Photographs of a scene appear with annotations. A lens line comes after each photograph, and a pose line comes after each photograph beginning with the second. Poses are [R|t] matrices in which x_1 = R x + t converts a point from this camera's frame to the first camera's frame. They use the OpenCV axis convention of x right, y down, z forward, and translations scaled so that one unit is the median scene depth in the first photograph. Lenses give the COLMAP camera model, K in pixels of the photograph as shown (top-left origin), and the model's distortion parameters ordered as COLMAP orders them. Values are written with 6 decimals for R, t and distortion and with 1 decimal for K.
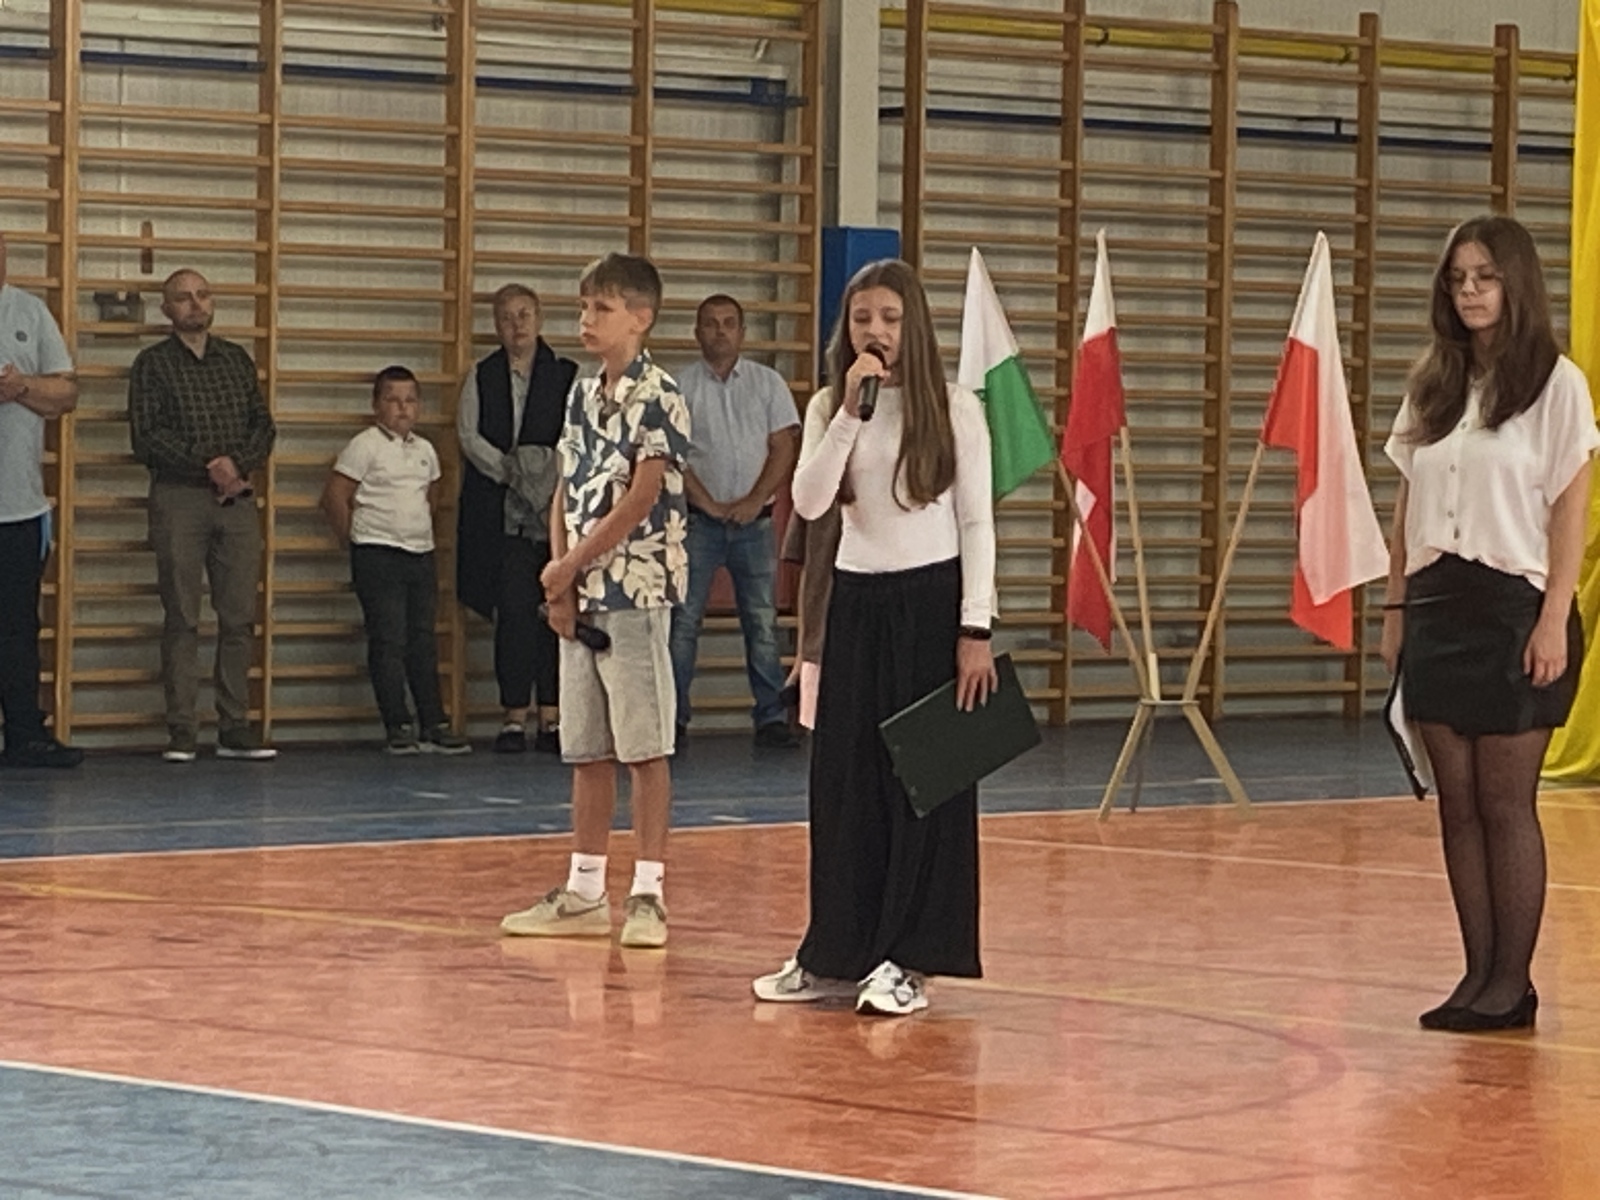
lens RADIAL K [[5906.8, 0, 797.2], [0, 5906.8, 601.1], [0, 0, 1]] dist [-0.025997, 0.000000]
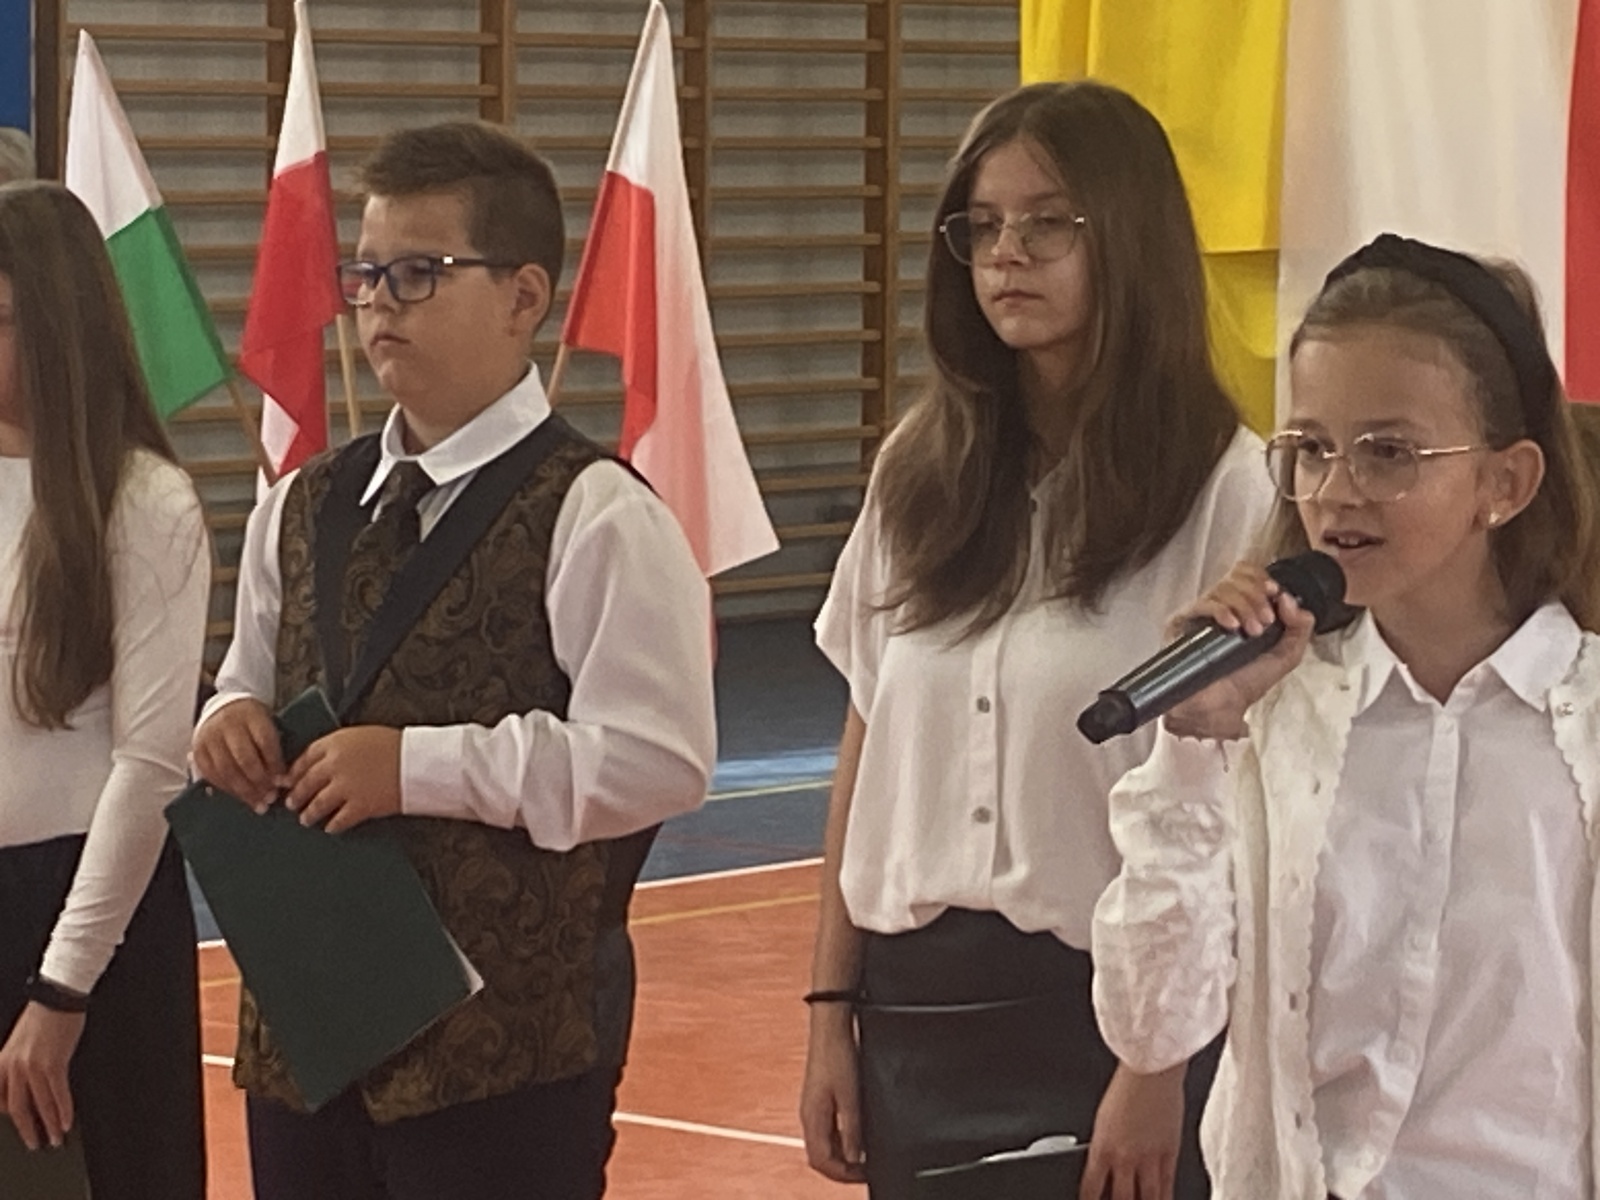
lens RADIAL K [[5906.8, 0, 799.5], [0, 5906.8, 598.8], [0, 0, 1]] dist [-0.025997, 0.000000]
pose [[0.993281, -0.009005, 0.115377, 0.031839], [0.002118, 0.998216, 0.059676, -0.037071], [-0.115708, -0.059030, 0.991528, 0.384097]]
